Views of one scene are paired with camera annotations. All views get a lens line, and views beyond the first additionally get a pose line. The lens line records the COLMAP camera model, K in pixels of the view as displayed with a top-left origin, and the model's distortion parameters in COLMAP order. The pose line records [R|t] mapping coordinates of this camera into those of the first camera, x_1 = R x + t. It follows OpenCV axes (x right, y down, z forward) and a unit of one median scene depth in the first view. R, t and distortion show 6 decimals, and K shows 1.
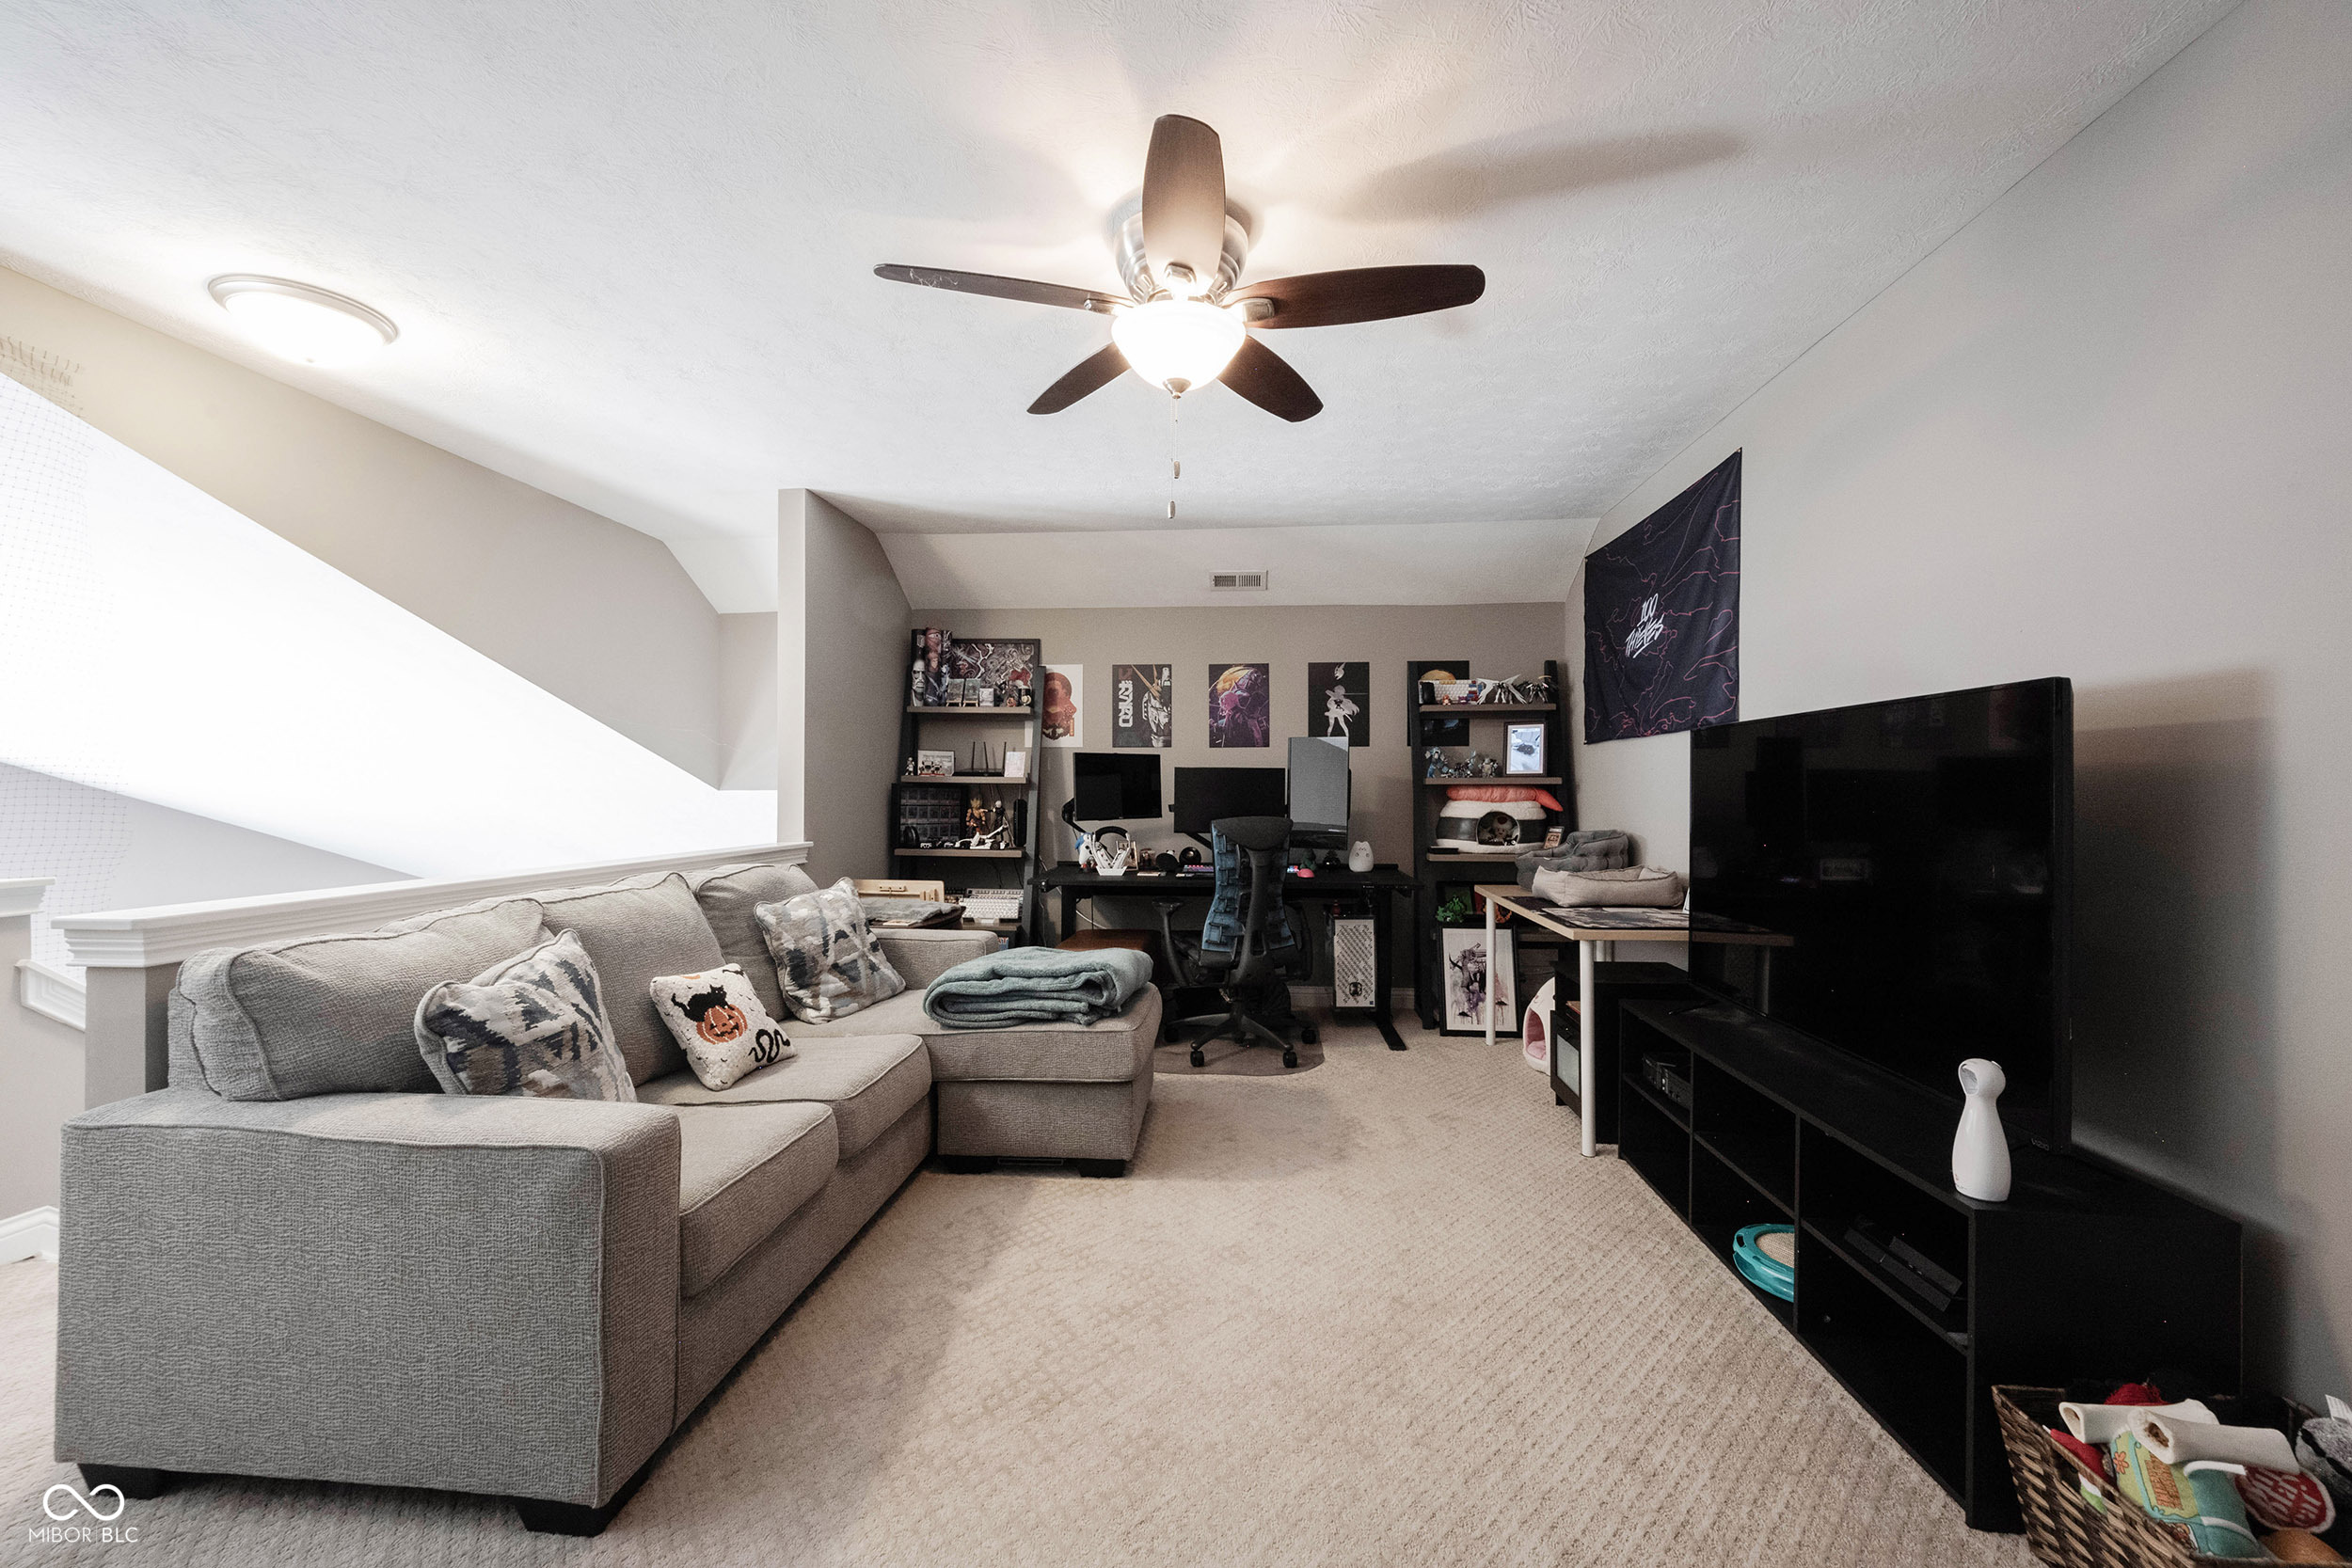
lens RADIAL K [[933.0, 0, 1176.0], [0, 933.0, 784.0], [0, 0, 1]] dist [-0.001702, -0.000035]
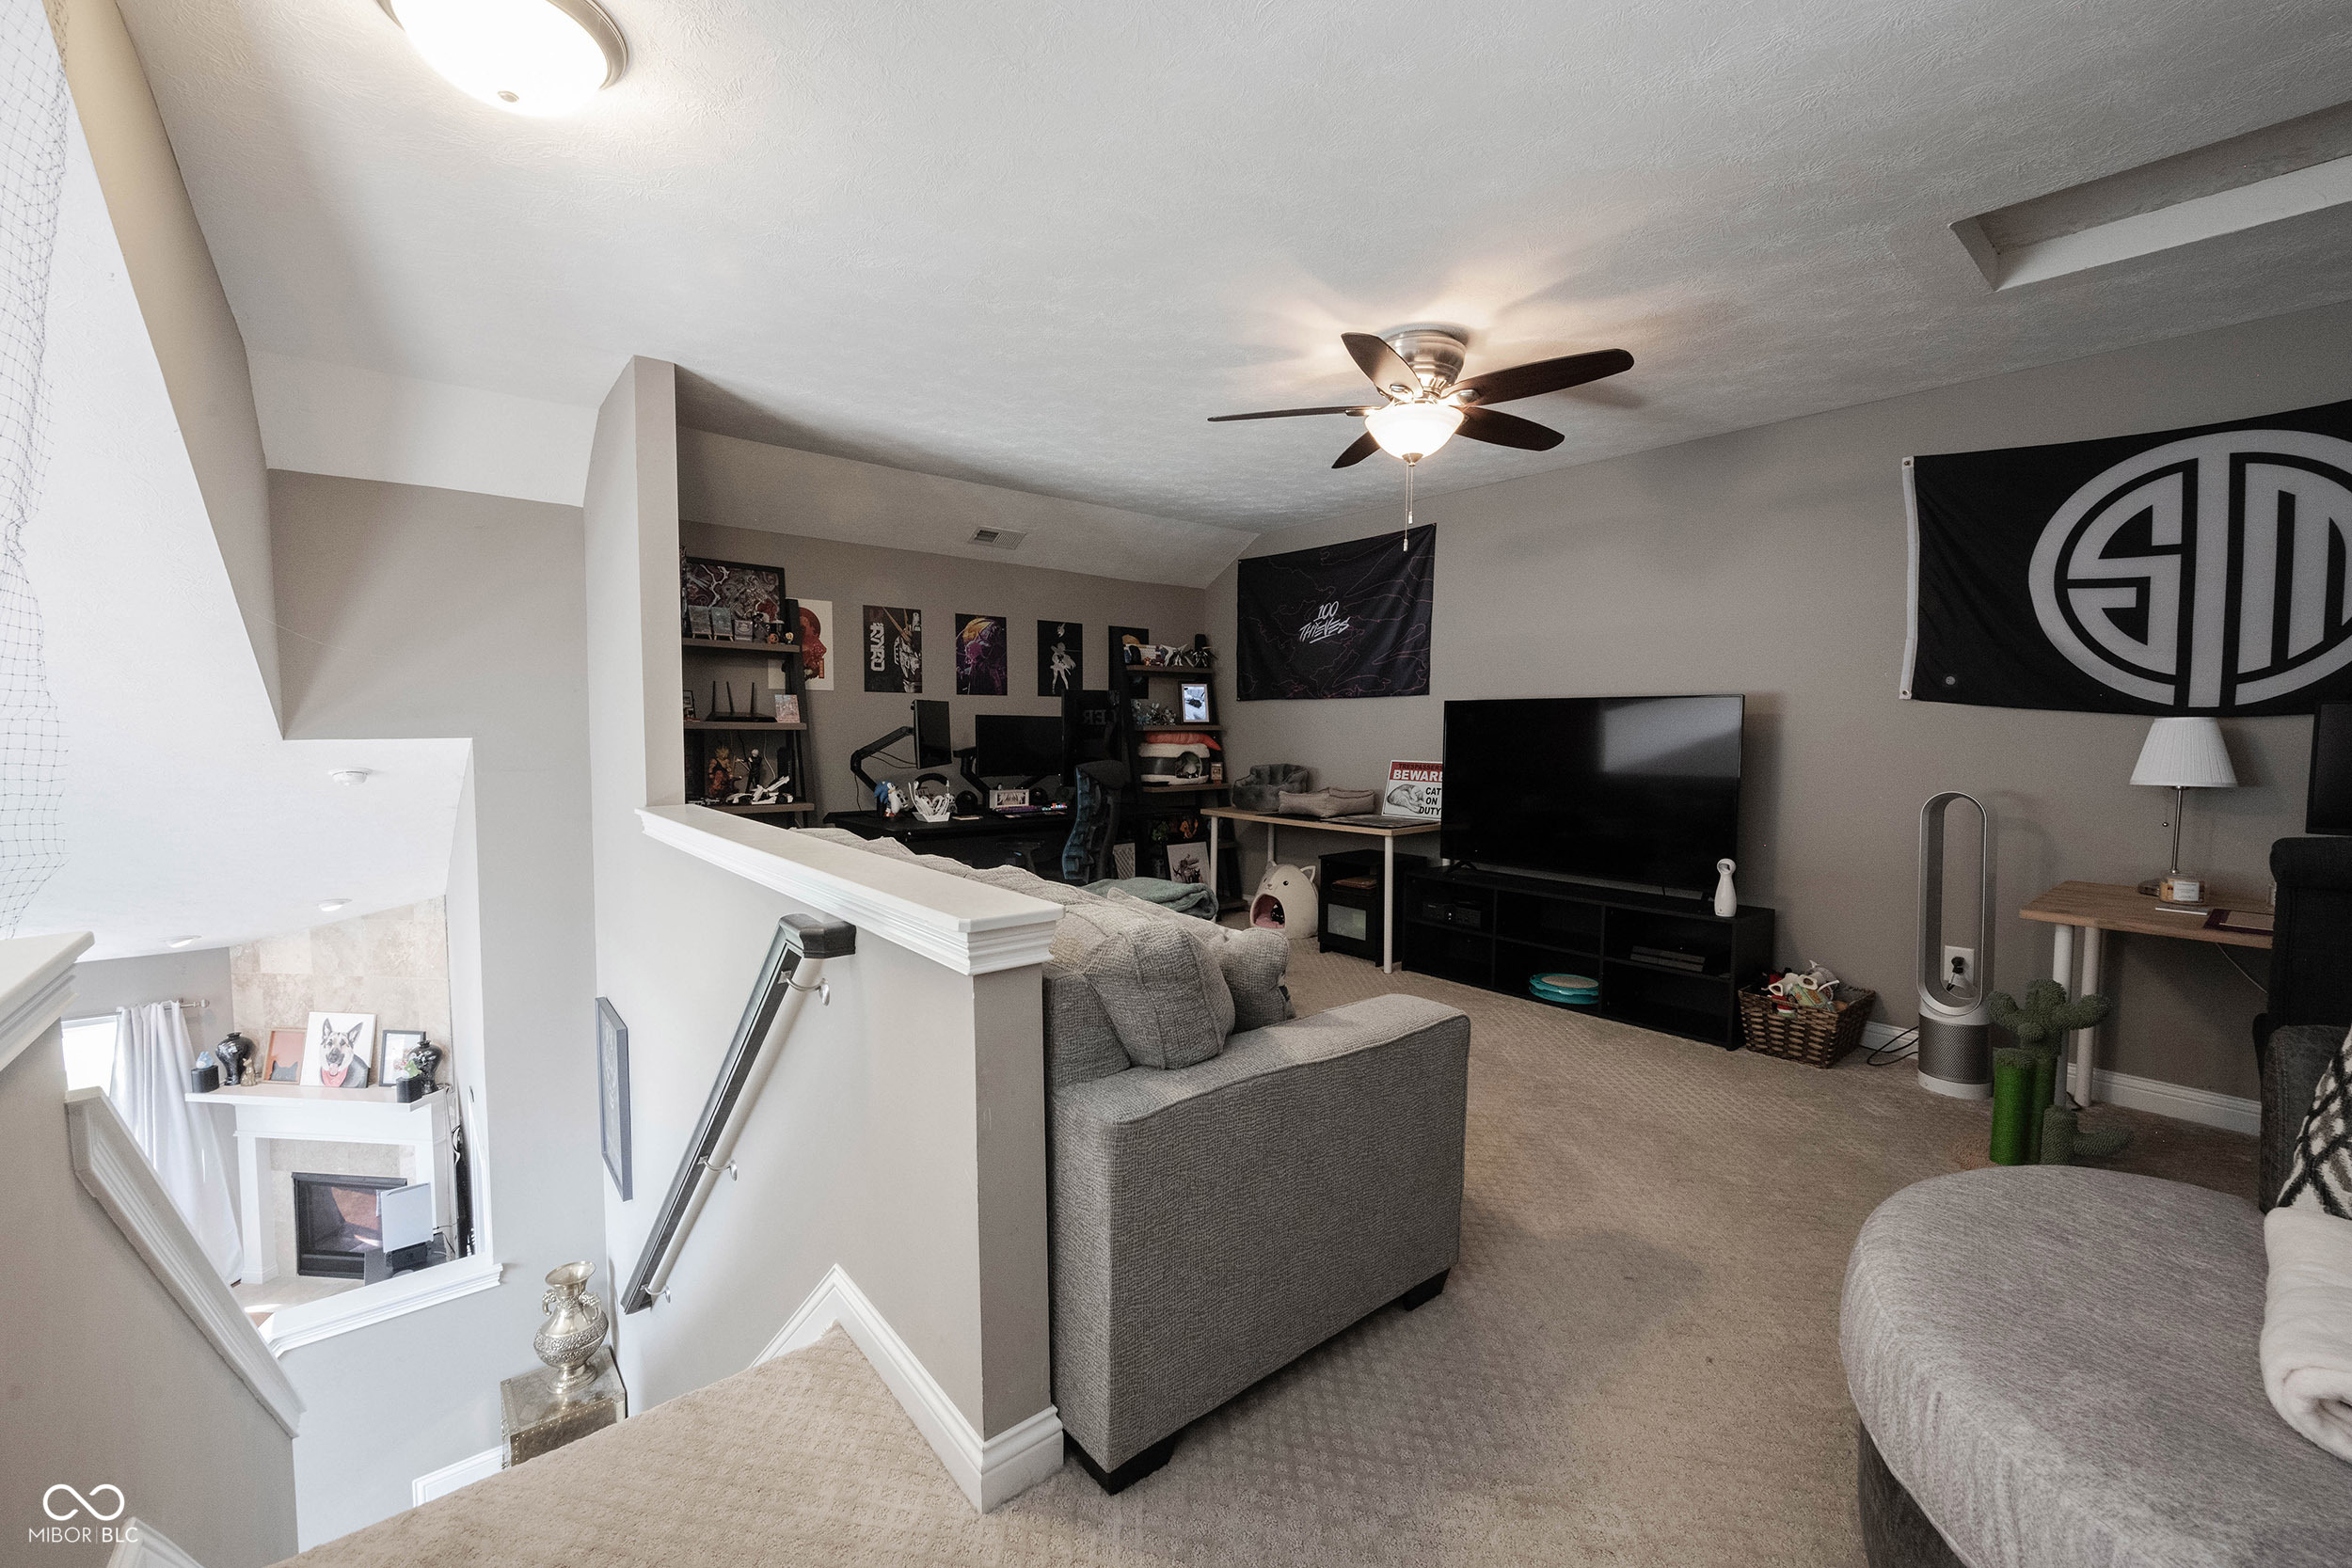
lens RADIAL K [[951.1, 0, 1139.9], [0, 951.1, 783.0], [0, 0, 1]] dist [0.000797, 0.000386]
pose [[0.720098, -0.040555, 0.692686, -0.561979], [-0.007182, 0.997801, 0.065885, -0.012222], [-0.693835, -0.052419, 0.718223, 0.096607]]
